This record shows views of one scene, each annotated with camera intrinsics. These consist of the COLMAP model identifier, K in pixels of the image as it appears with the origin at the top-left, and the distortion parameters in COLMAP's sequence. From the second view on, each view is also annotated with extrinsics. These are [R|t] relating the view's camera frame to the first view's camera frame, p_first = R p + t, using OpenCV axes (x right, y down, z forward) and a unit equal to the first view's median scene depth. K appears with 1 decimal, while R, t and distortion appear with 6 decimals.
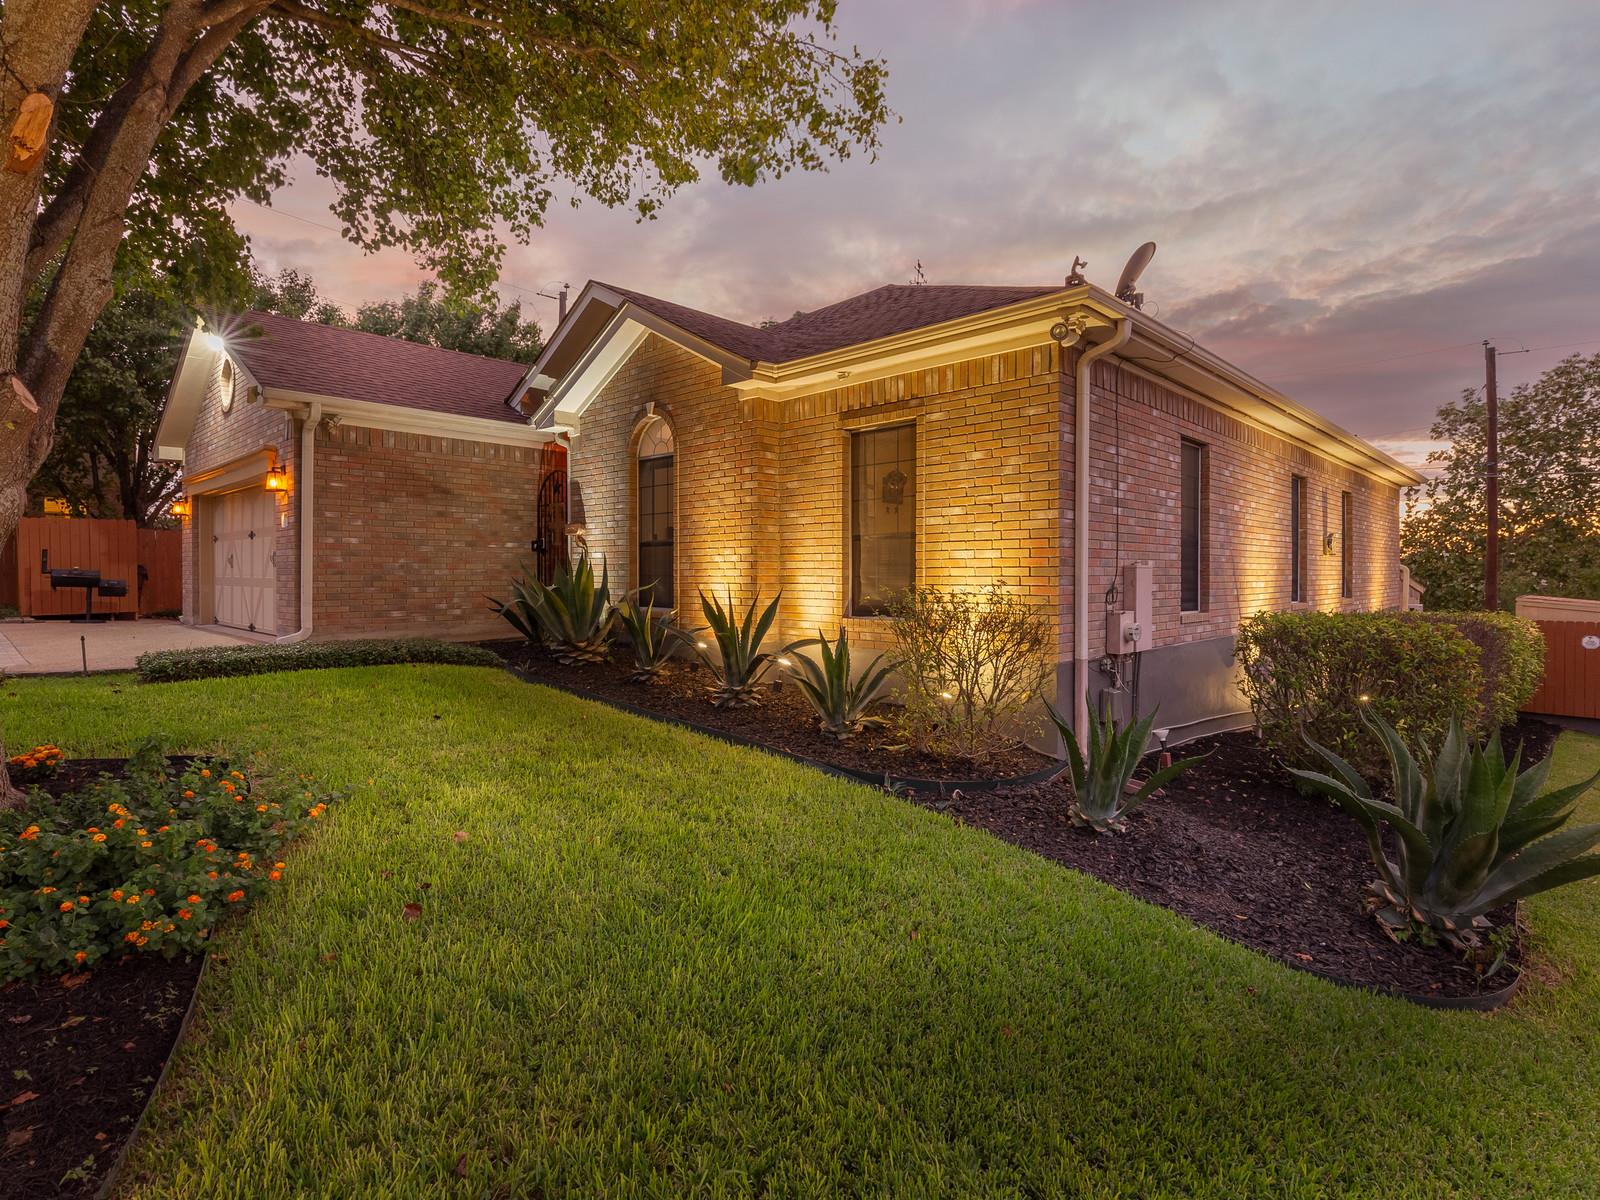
lens RADIAL K [[828.2, 0, 760.6], [0, 828.2, 583.9], [0, 0, 1]] dist [0.002840, 0.002775]
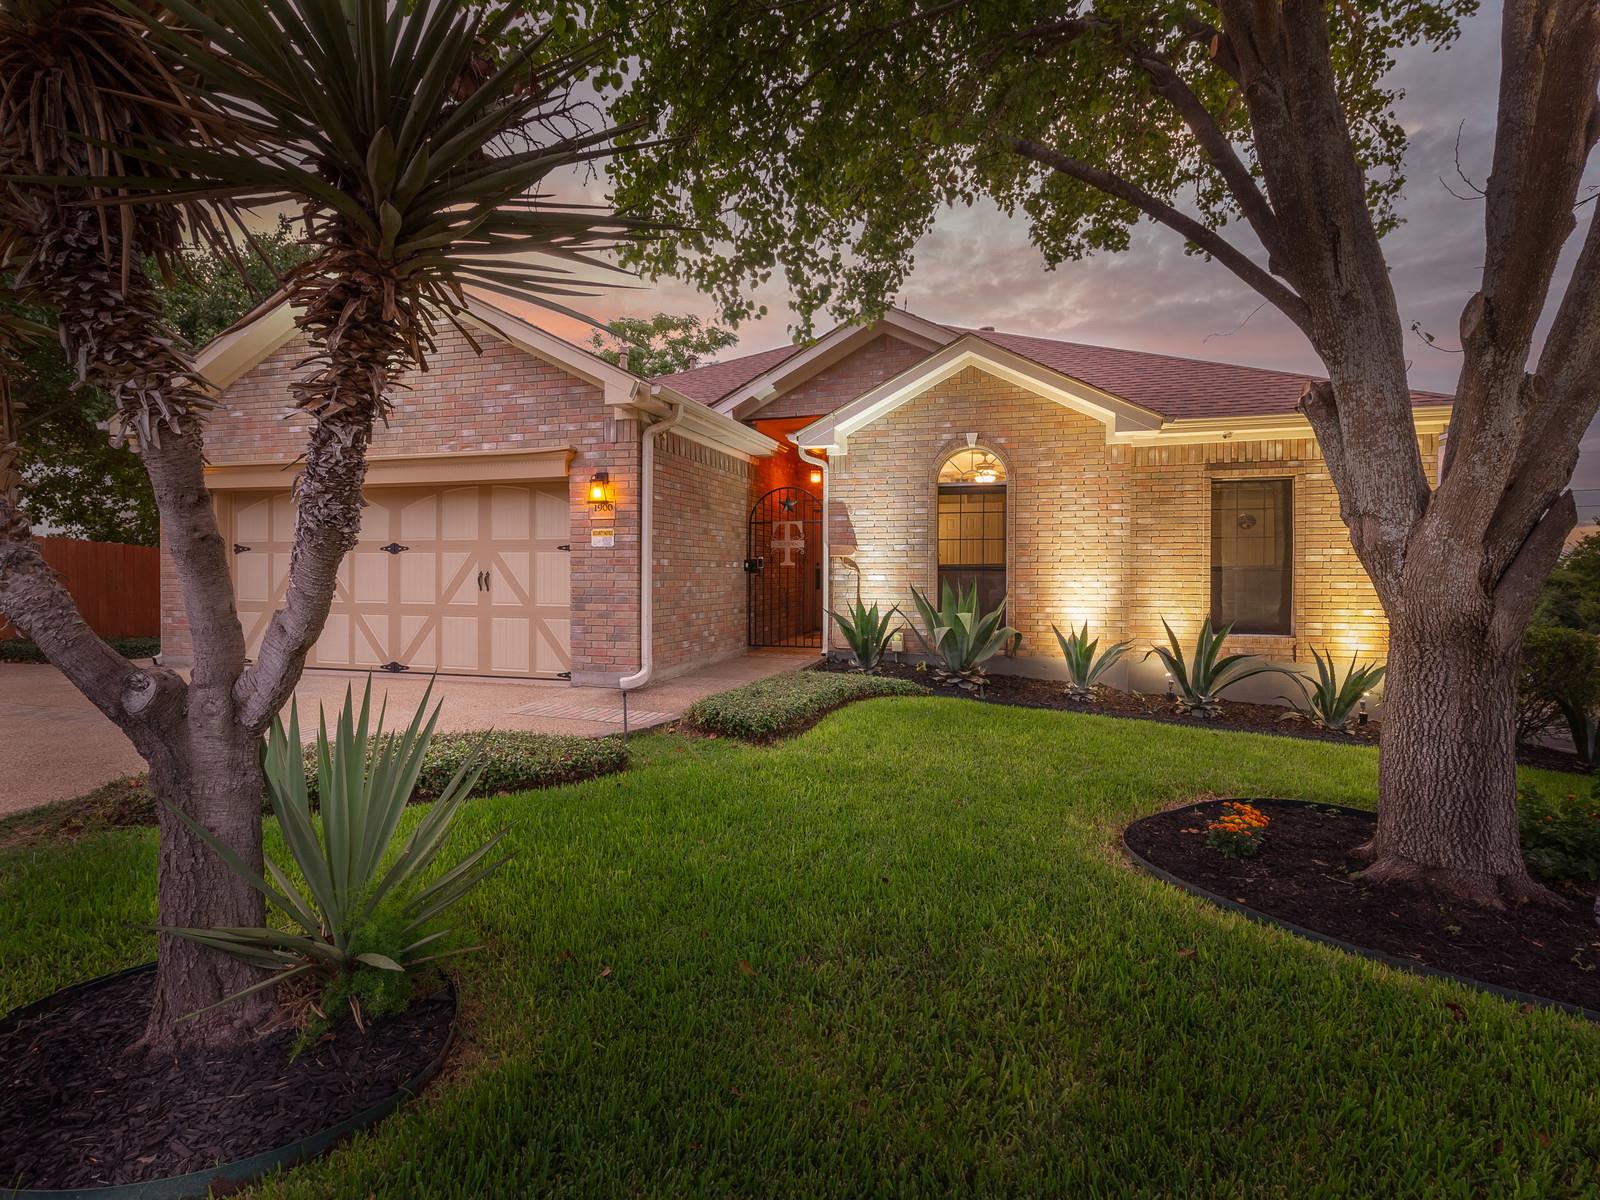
lens RADIAL K [[853.0, 0, 752.6], [0, 853.0, 594.5], [0, 0, 1]] dist [0.002873, 0.000244]
pose [[0.888926, -0.010430, 0.457932, -0.851895], [0.004533, 0.999892, 0.013975, -0.031607], [-0.458028, -0.010347, 0.888878, 0.167890]]
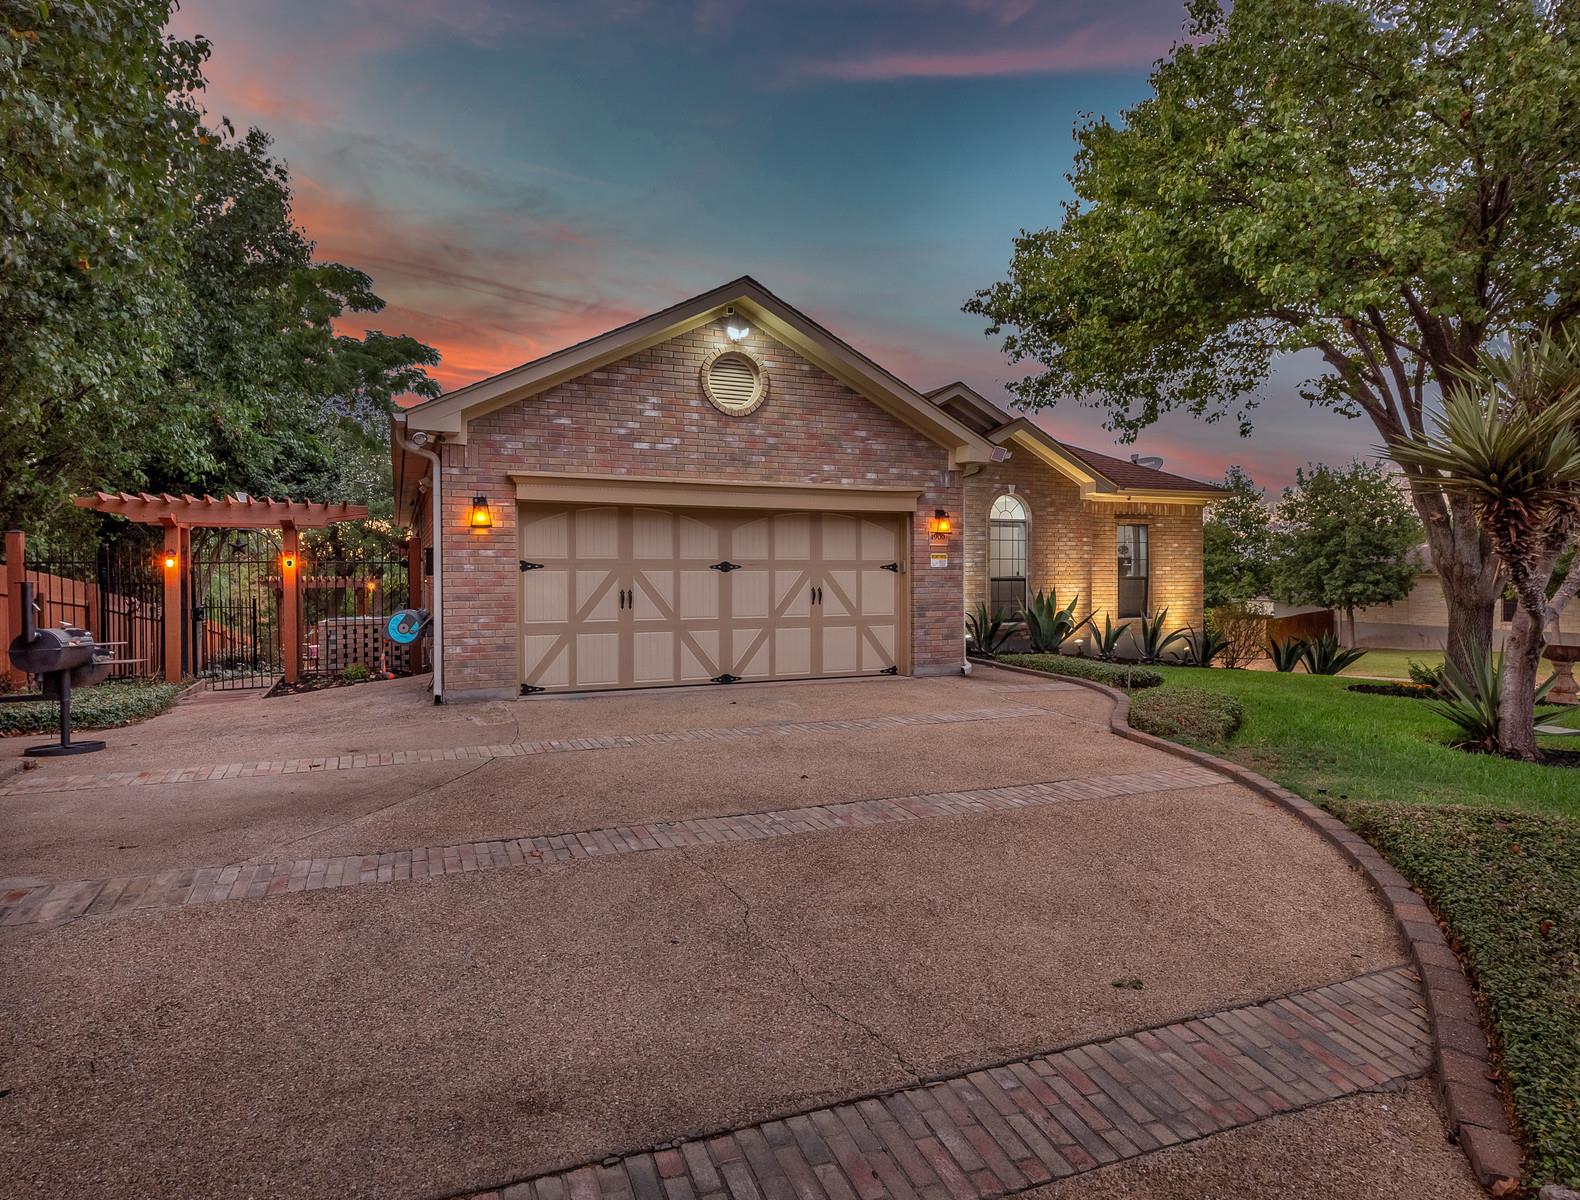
lens RADIAL K [[963.1, 0, 790.0], [0, 963.1, 600.0], [0, 0, 1]] dist [-0.000773, -0.000114]
pose [[0.344517, -0.029145, 0.938328, -1.858574], [0.016172, 0.999554, 0.025109, -0.060877], [-0.938641, 0.006524, 0.344835, 0.763553]]
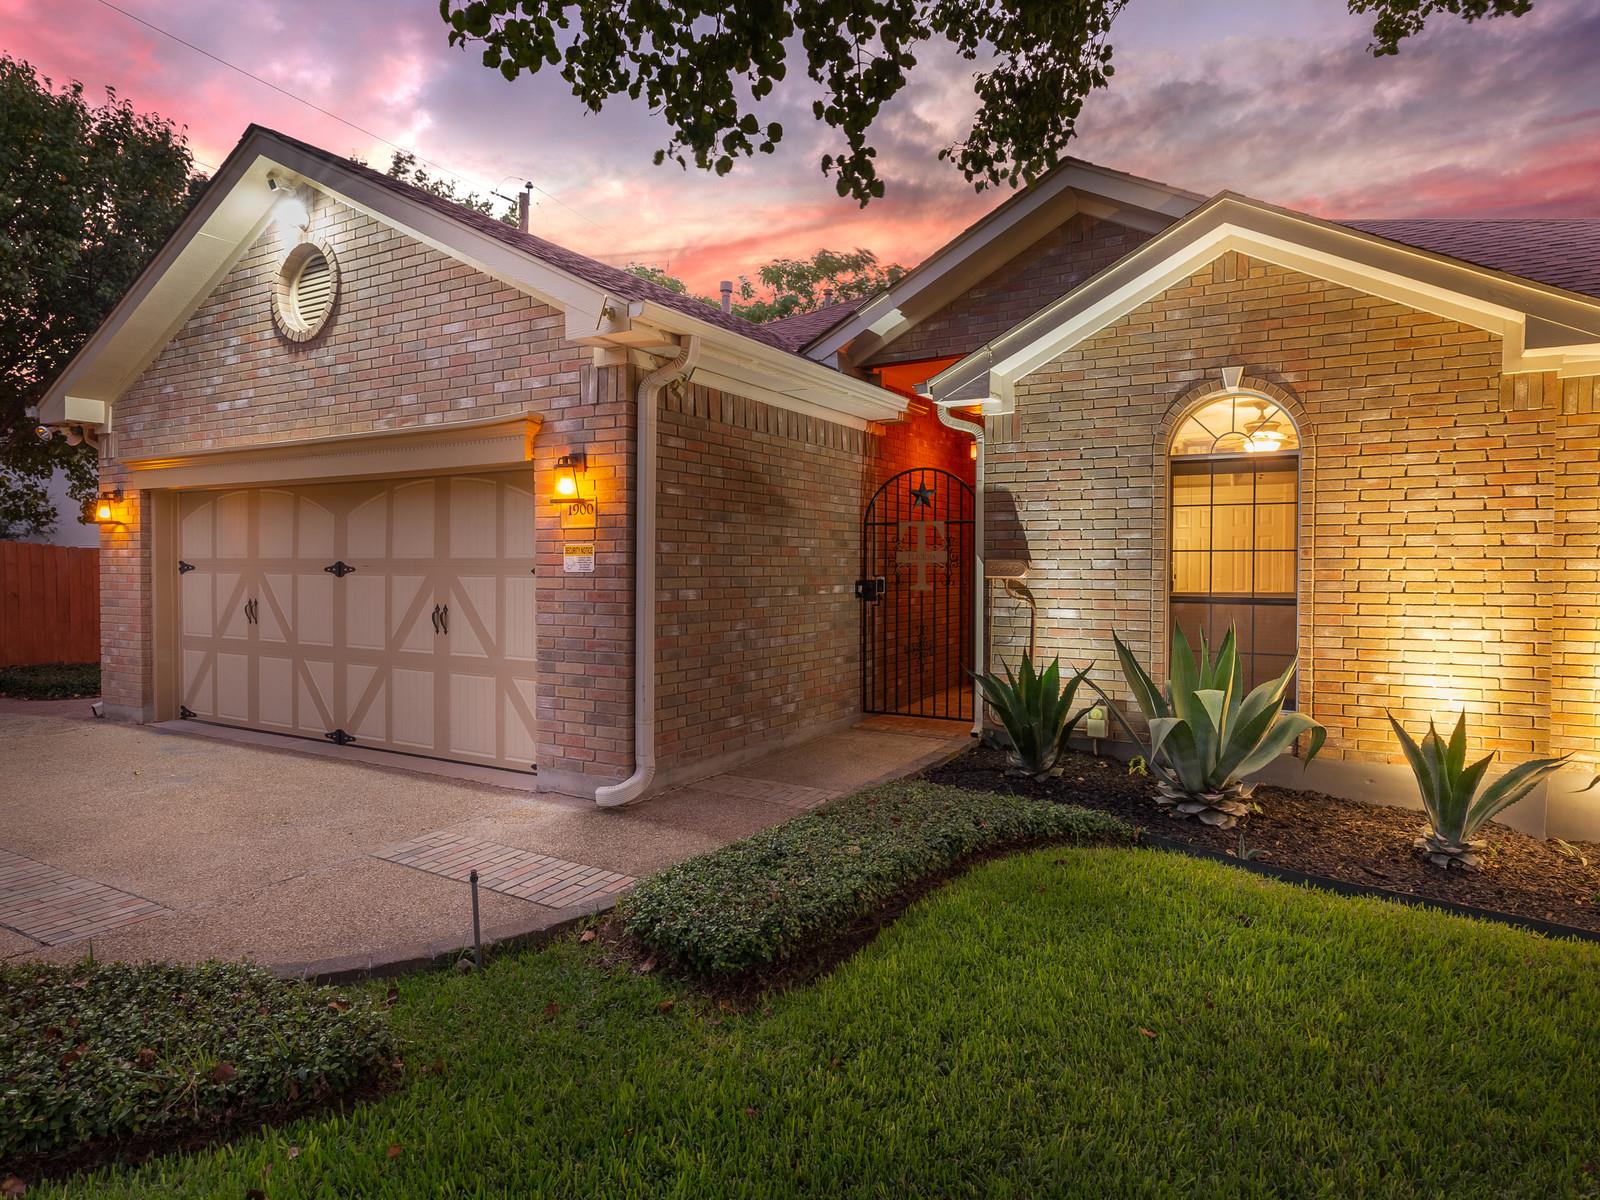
lens RADIAL K [[968.7, 0, 746.7], [0, 968.7, 590.0], [0, 0, 1]] dist [-0.003728, -0.000950]
pose [[0.971582, -0.005041, 0.236650, -0.628880], [0.002203, 0.999922, 0.012256, -0.065120], [-0.236694, -0.011386, 0.971518, 0.390571]]
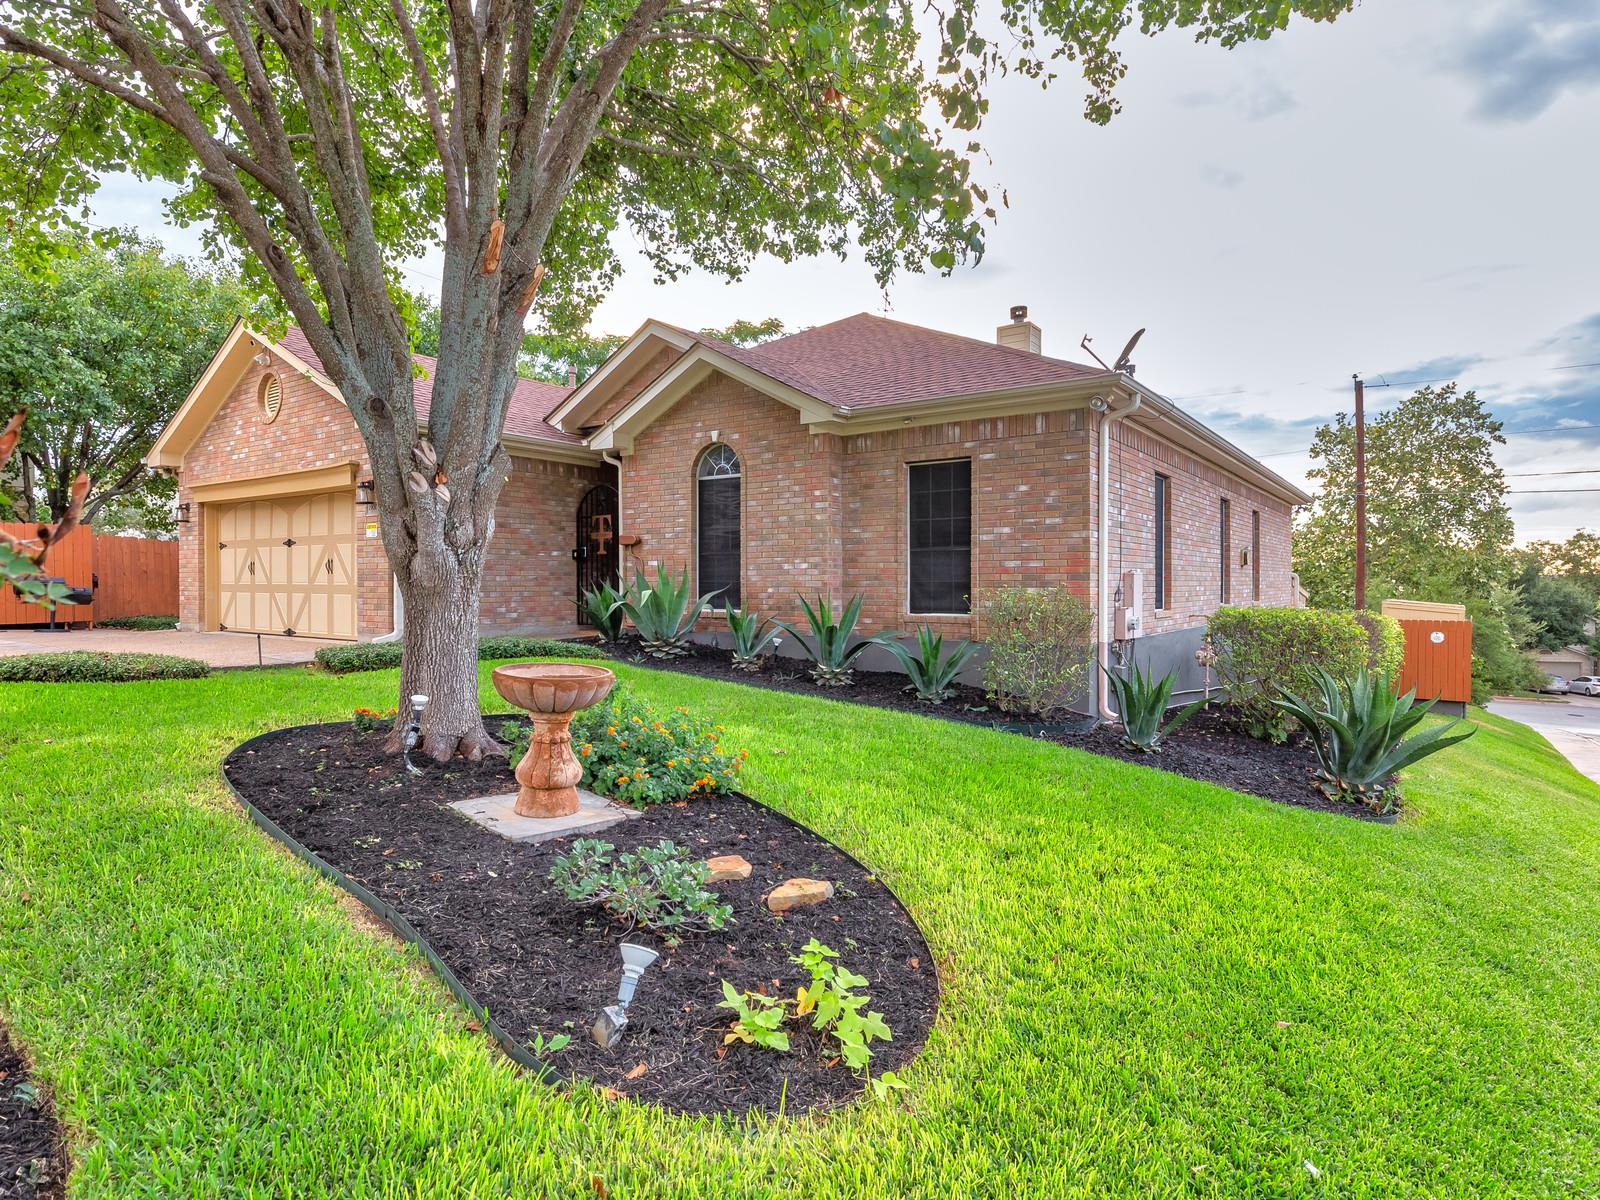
lens RADIAL K [[918.7, 0, 743.7], [0, 918.7, 596.7], [0, 0, 1]] dist [0.001088, -0.001517]
pose [[0.990670, -0.002562, 0.136261, -0.261481], [0.002180, 0.999993, 0.002953, 0.007434], [-0.136268, -0.002628, 0.990669, -0.263876]]
